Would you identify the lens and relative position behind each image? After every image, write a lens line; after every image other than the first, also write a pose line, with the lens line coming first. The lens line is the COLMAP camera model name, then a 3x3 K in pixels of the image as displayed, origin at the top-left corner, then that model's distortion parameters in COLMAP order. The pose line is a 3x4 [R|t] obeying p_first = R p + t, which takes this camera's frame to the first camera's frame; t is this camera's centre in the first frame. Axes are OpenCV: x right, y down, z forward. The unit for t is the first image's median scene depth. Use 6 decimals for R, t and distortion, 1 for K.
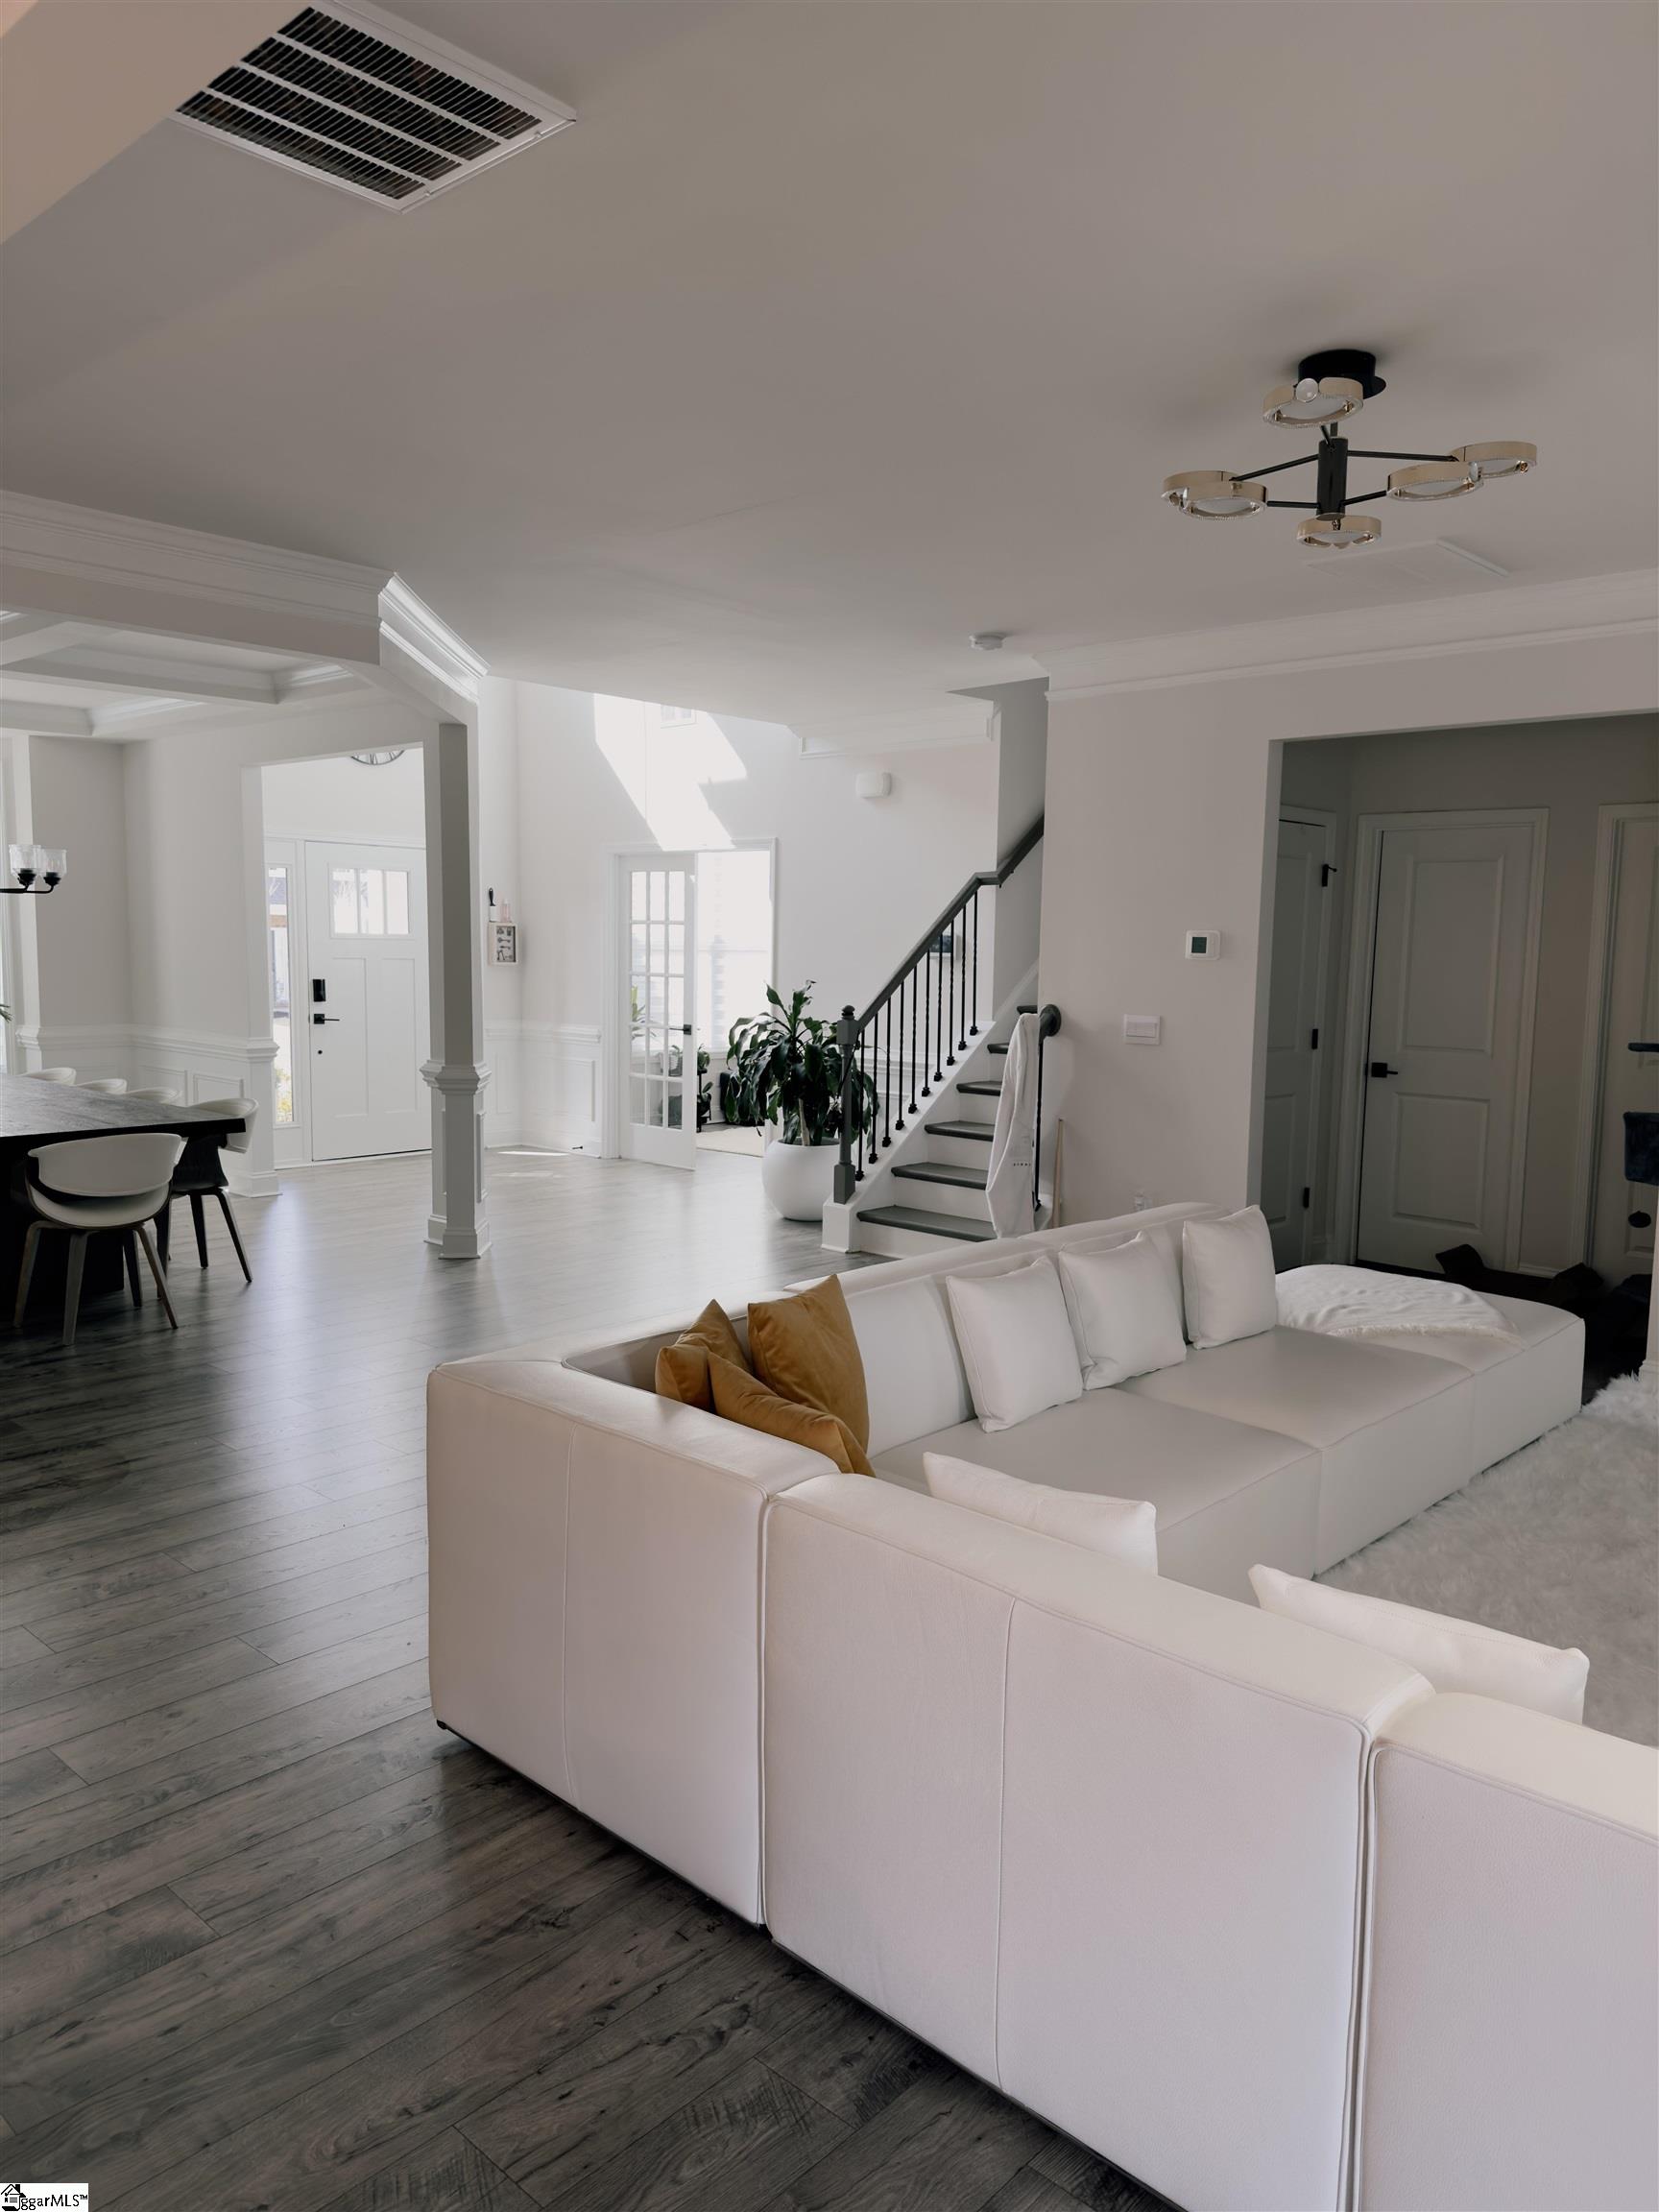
lens RADIAL K [[1559.9, 0, 832.9], [0, 1559.9, 1110.1], [0, 0, 1]] dist [0.050654, -0.045422]
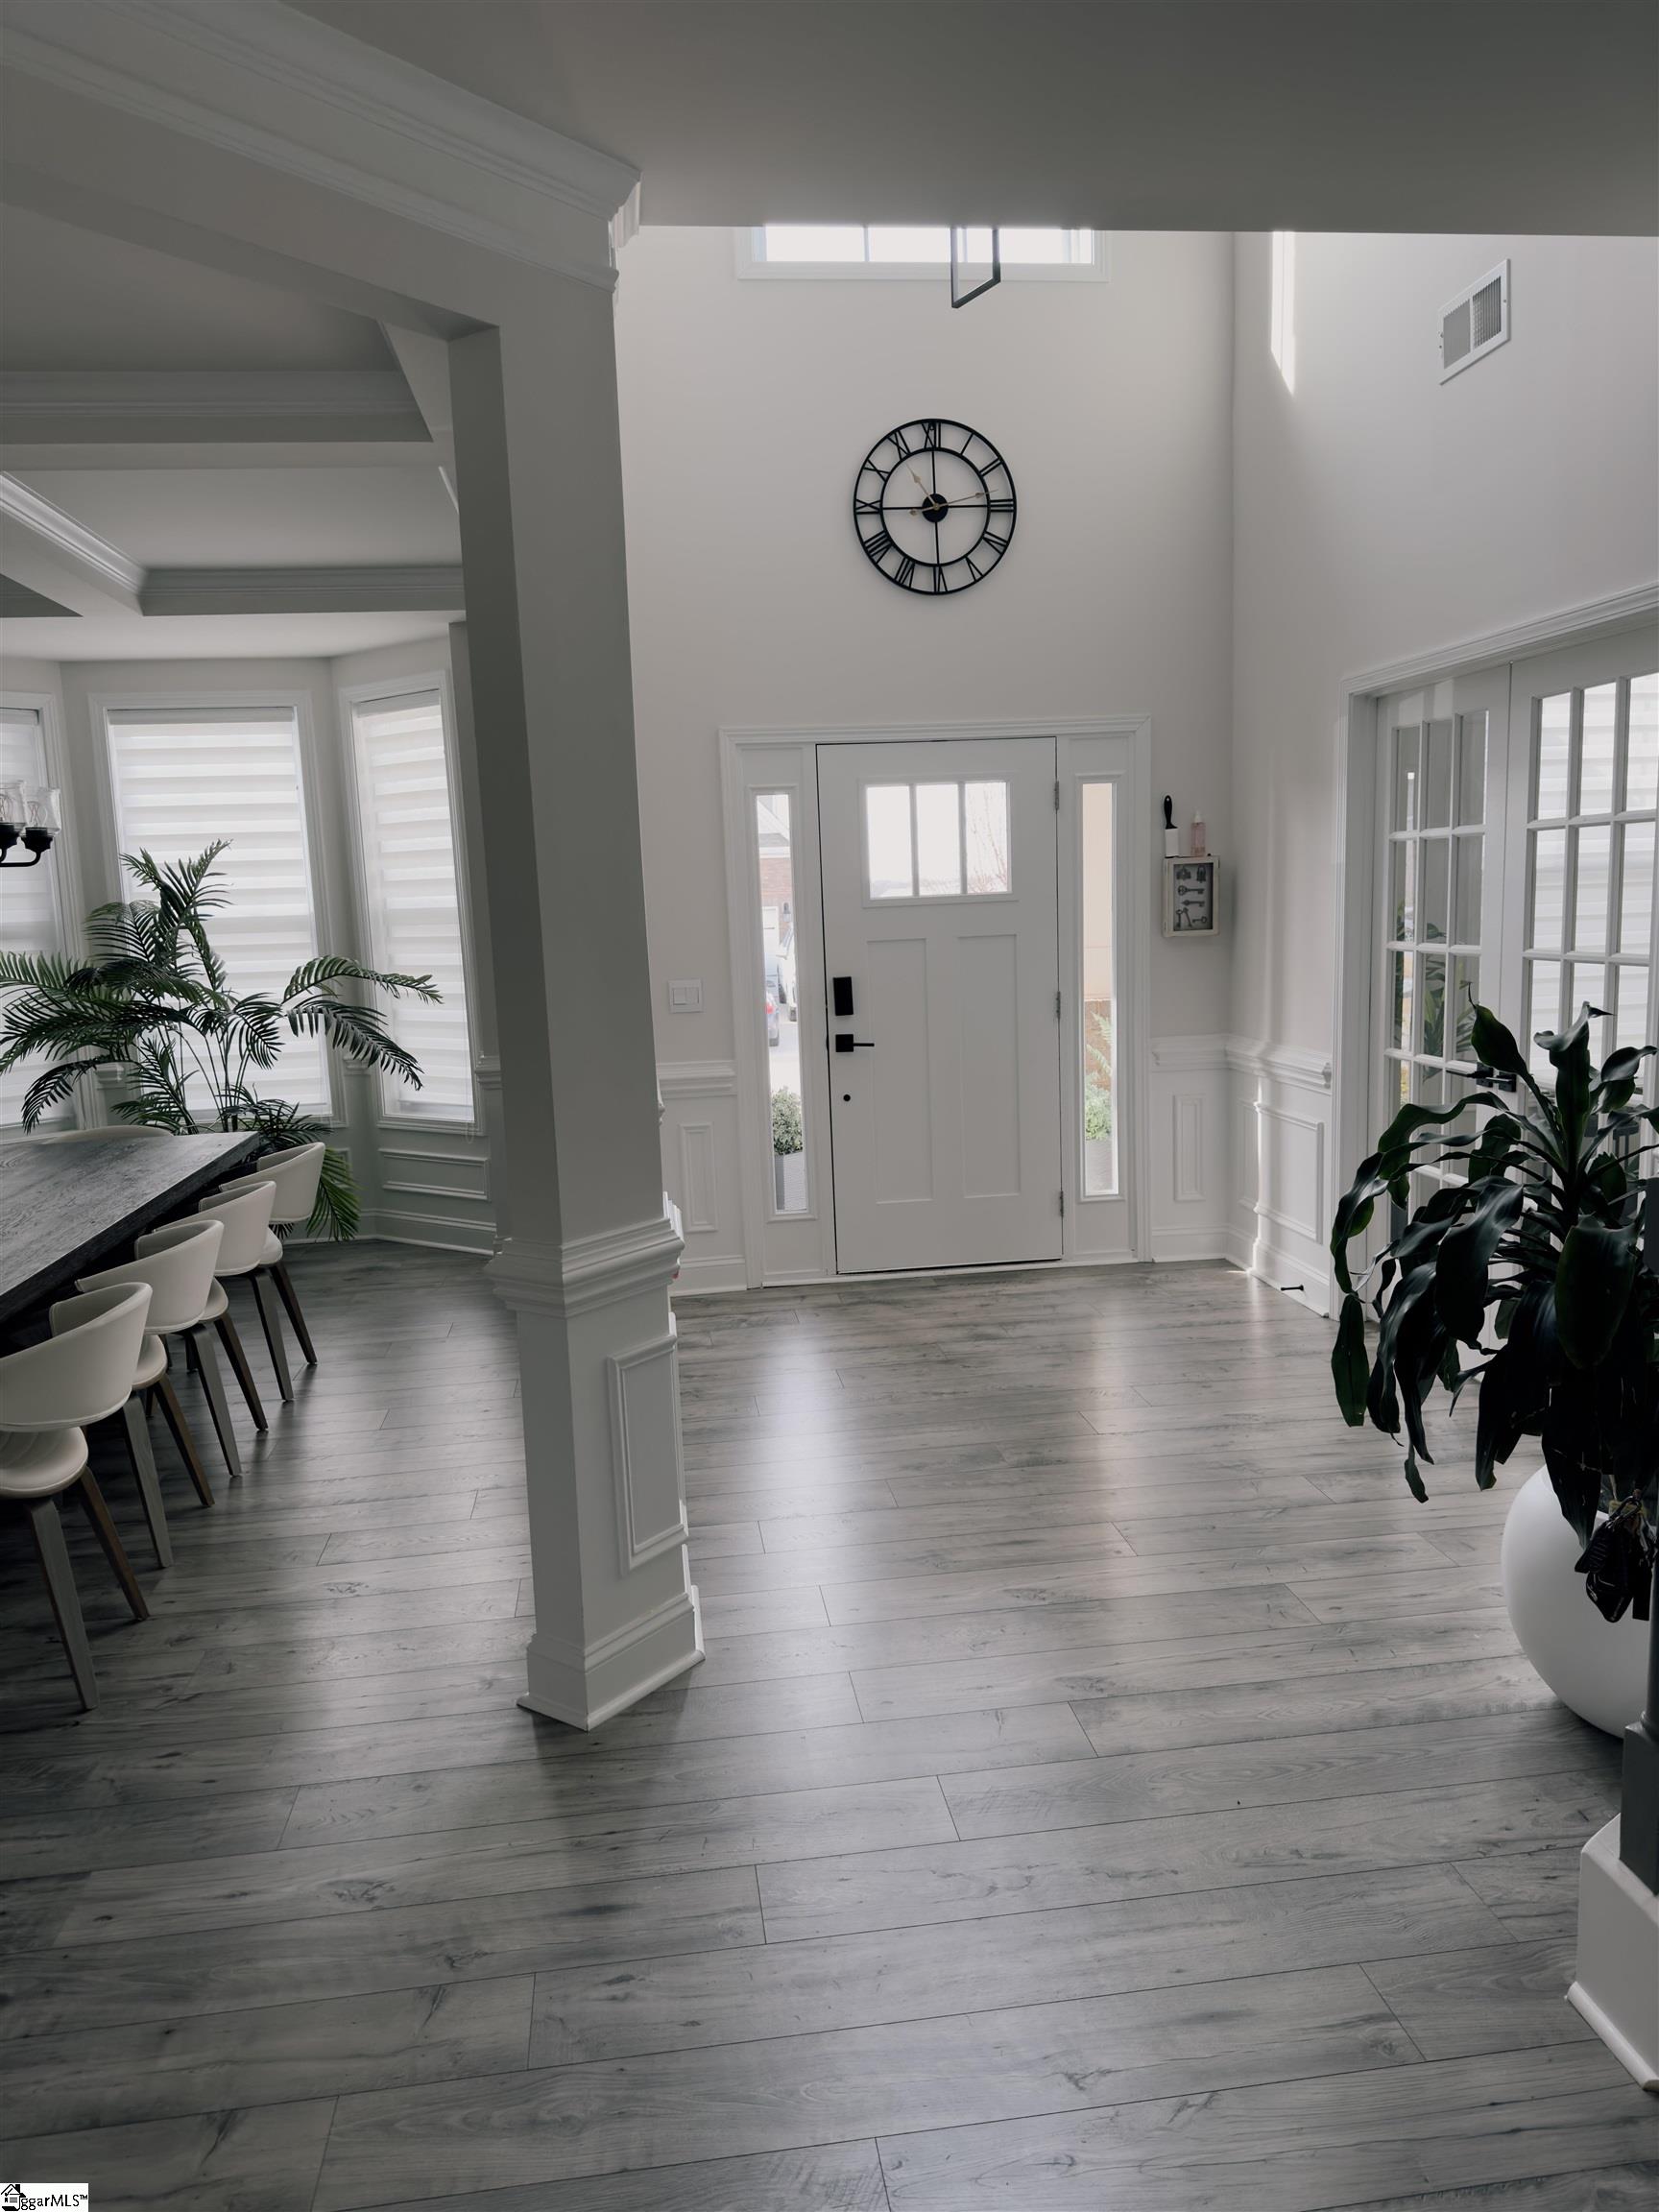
lens RADIAL K [[1559.9, 0, 830.8], [0, 1559.9, 1111.5], [0, 0, 1]] dist [0.050654, -0.045422]
pose [[0.770799, 0.037163, -0.635994, 0.044660], [-0.013373, 0.999021, 0.042168, -0.056689], [0.636938, -0.023998, 0.770541, 0.534210]]
